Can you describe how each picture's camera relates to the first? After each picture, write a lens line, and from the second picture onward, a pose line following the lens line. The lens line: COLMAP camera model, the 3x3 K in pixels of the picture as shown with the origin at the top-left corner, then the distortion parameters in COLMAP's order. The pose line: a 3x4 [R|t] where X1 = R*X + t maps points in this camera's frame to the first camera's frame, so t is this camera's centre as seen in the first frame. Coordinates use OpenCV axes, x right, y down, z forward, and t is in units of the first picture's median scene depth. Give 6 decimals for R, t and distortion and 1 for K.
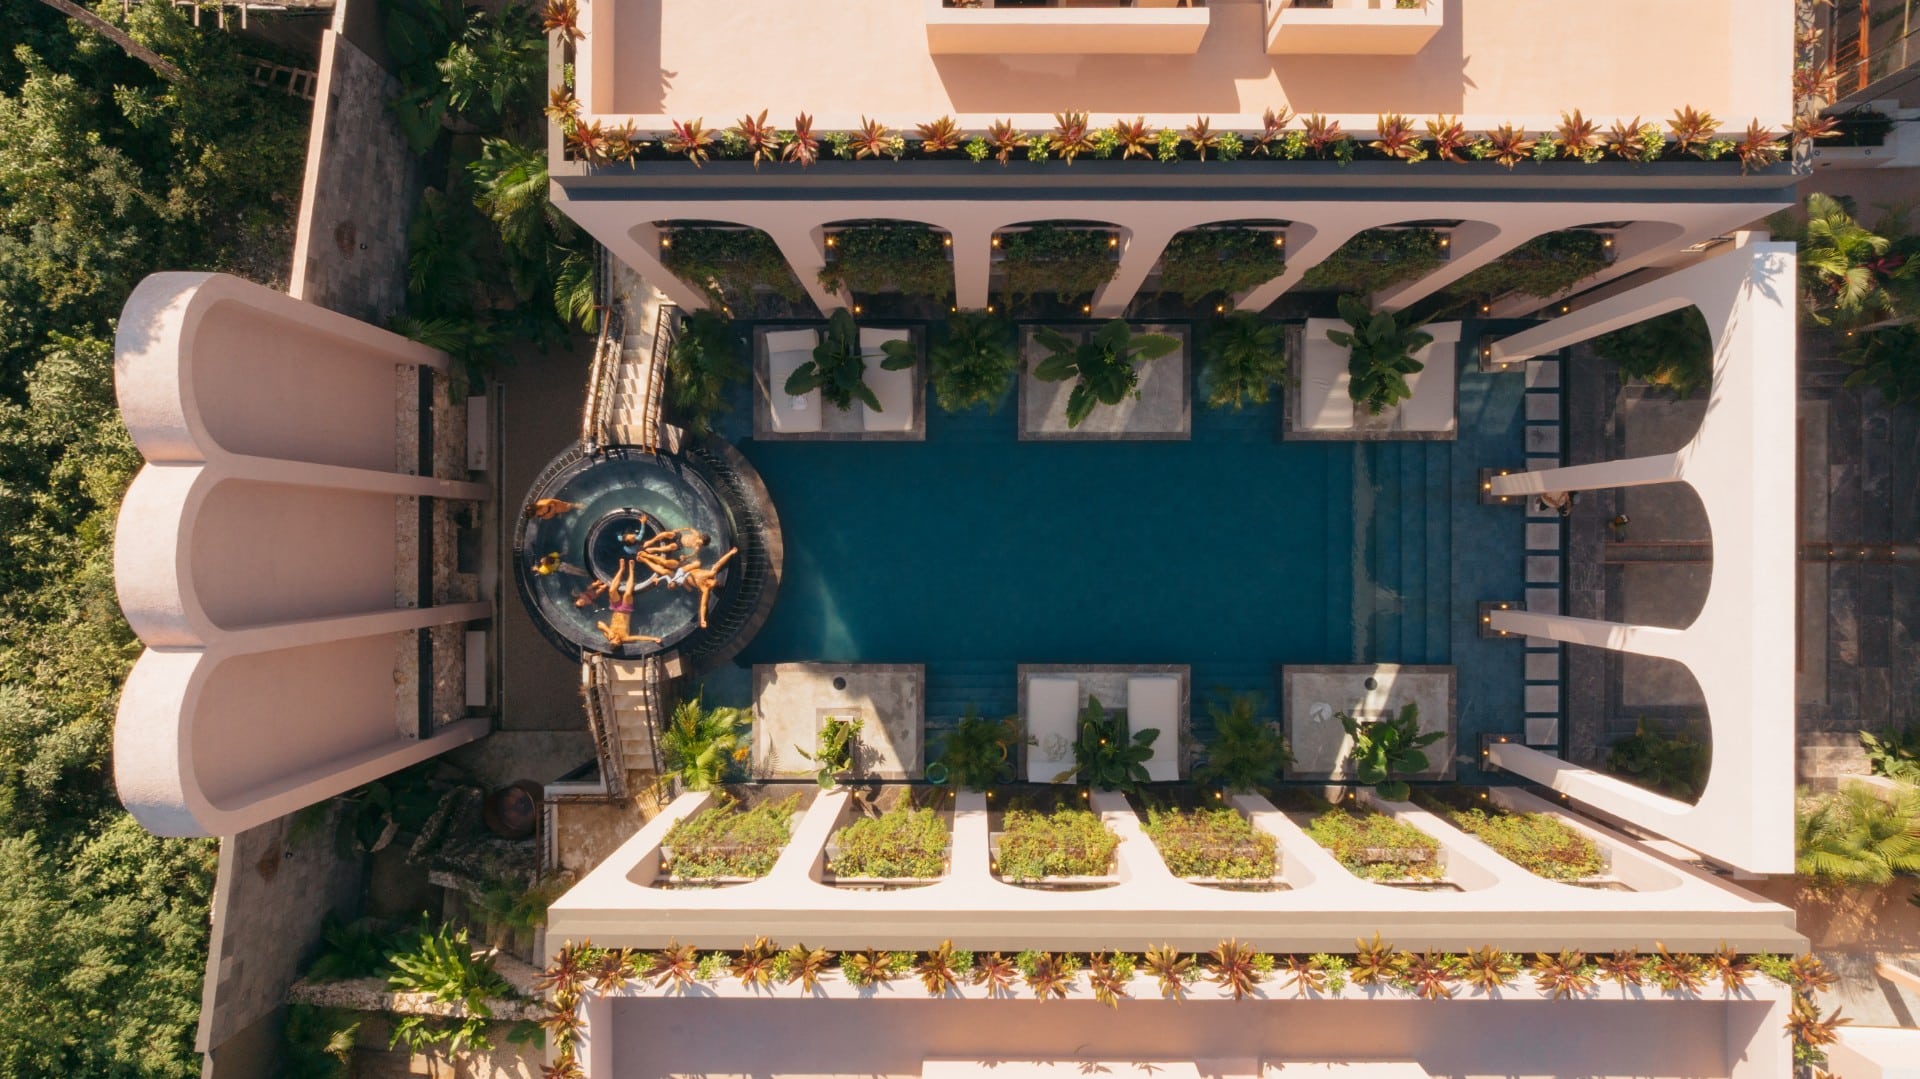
lens RADIAL K [[1364.0, 0, 968.4], [0, 1364.0, 541.9], [0, 0, 1]] dist [-0.009024, 0.021168]
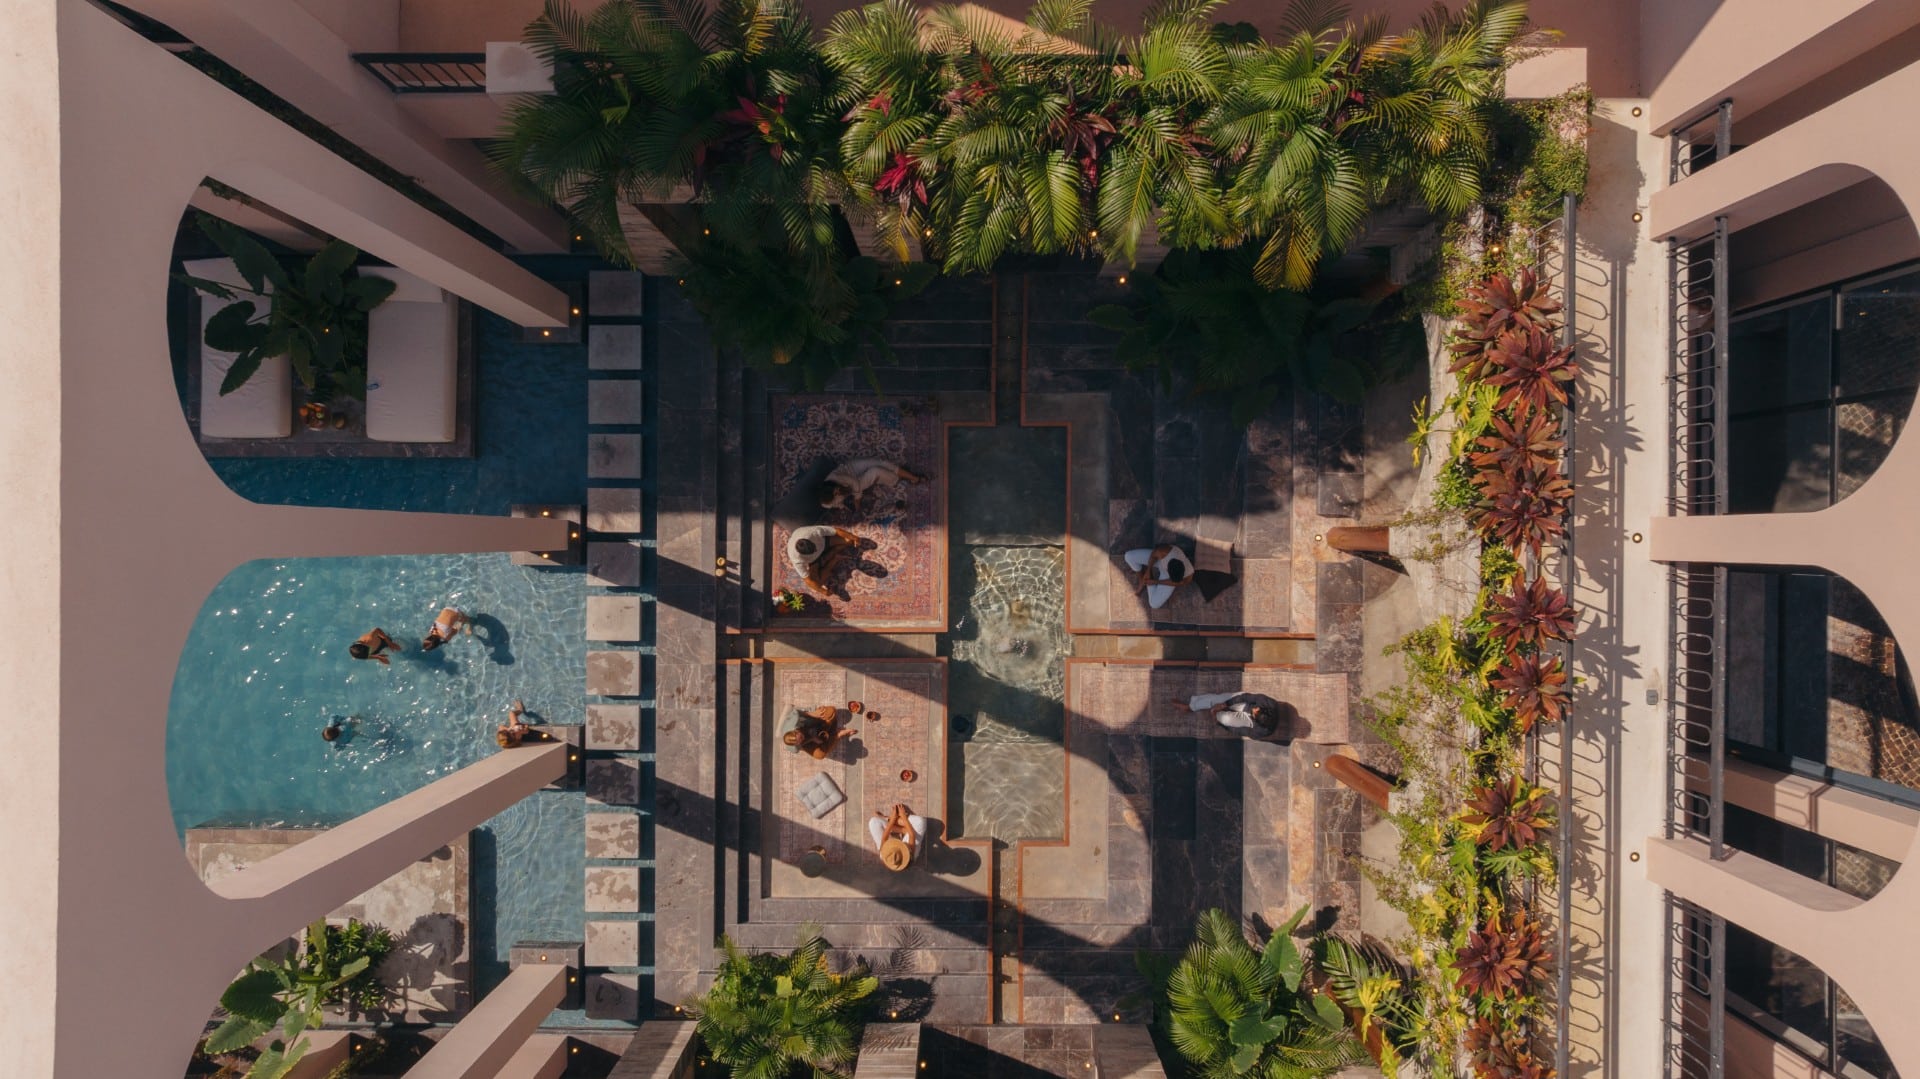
lens RADIAL K [[1364.0, 0, 920.6], [0, 1364.0, 533.4], [0, 0, 1]] dist [-0.009024, 0.021168]
pose [[0.999834, 0.004580, -0.017615, 0.596499], [-0.004595, 0.999989, -0.000797, -0.043642], [0.017611, 0.000878, 0.999845, 0.423373]]
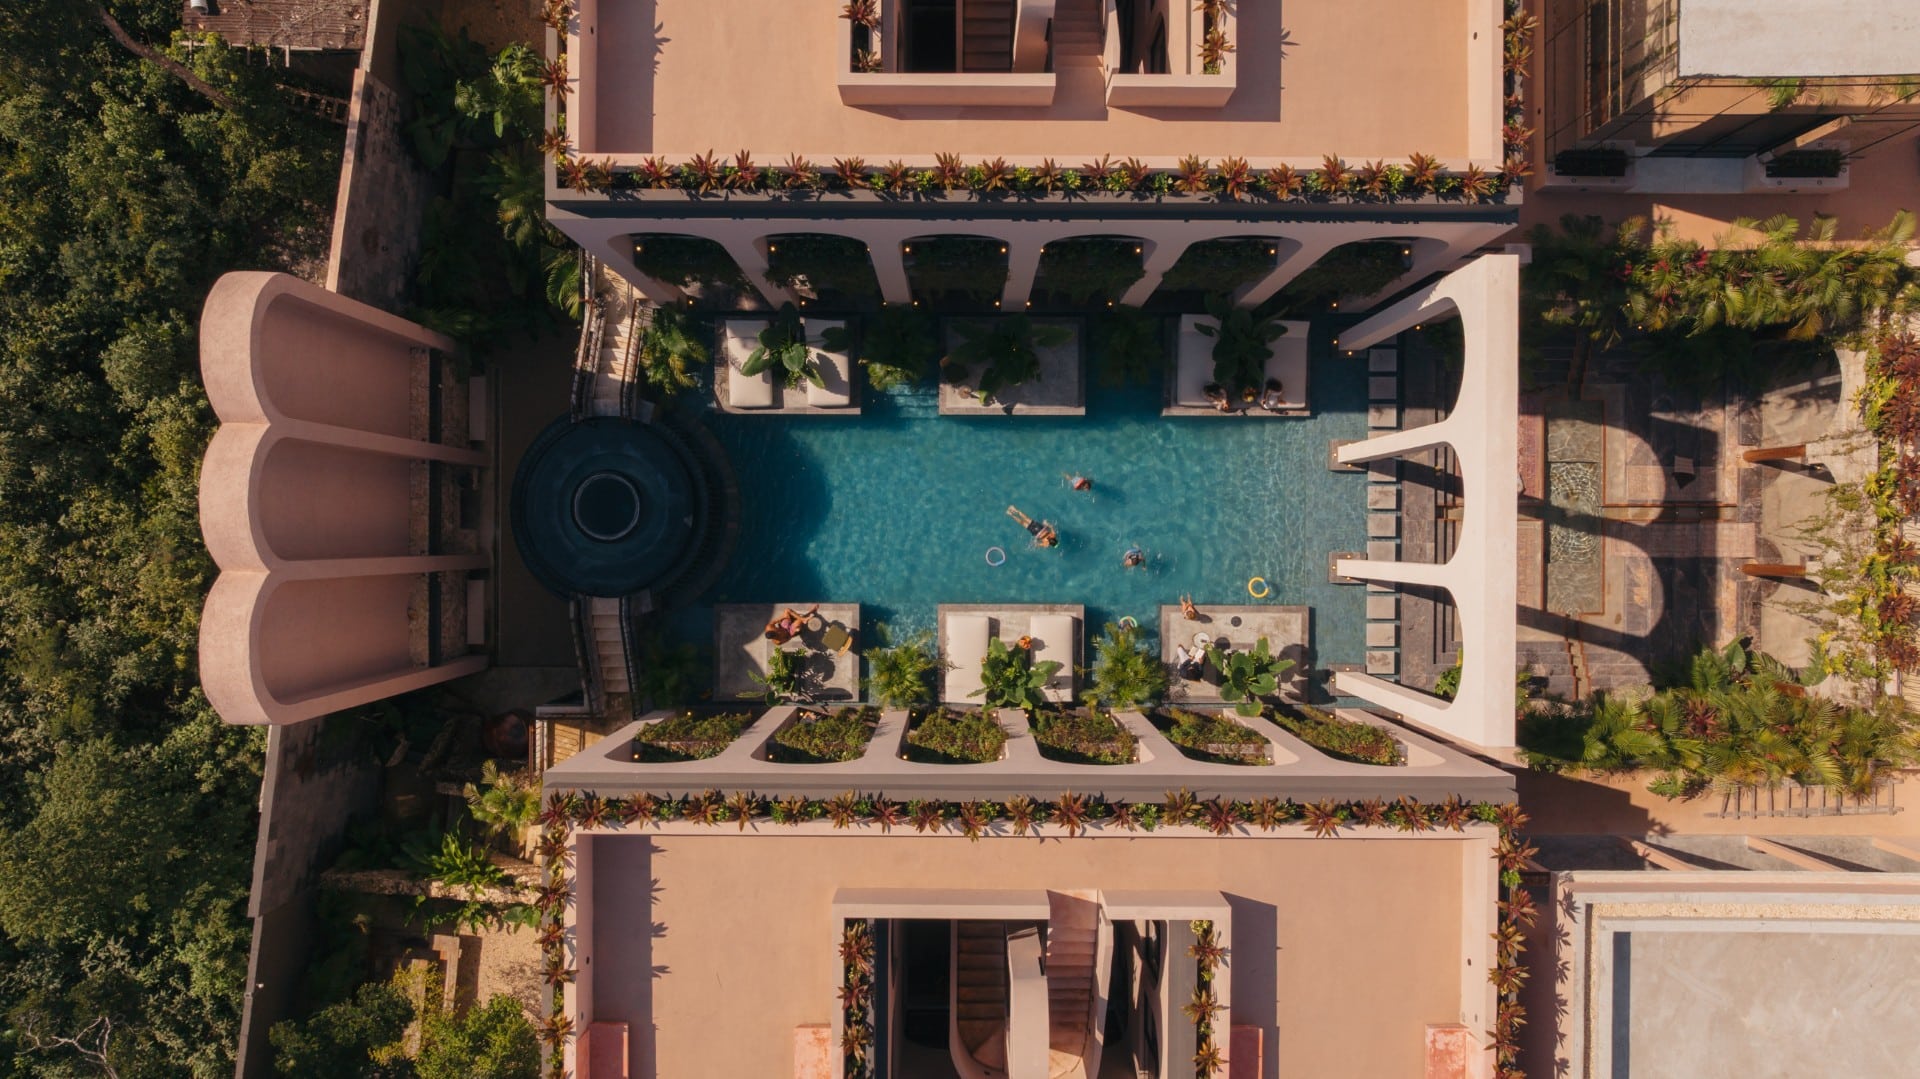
lens RADIAL K [[1364.0, 0, 962.3], [0, 1364.0, 535.6], [0, 0, 1]] dist [-0.009024, 0.021168]
pose [[0.999971, 0.003293, 0.006859, 0.051522], [-0.003309, 0.999992, 0.002386, 0.028882], [-0.006851, -0.002409, 0.999974, -0.190958]]
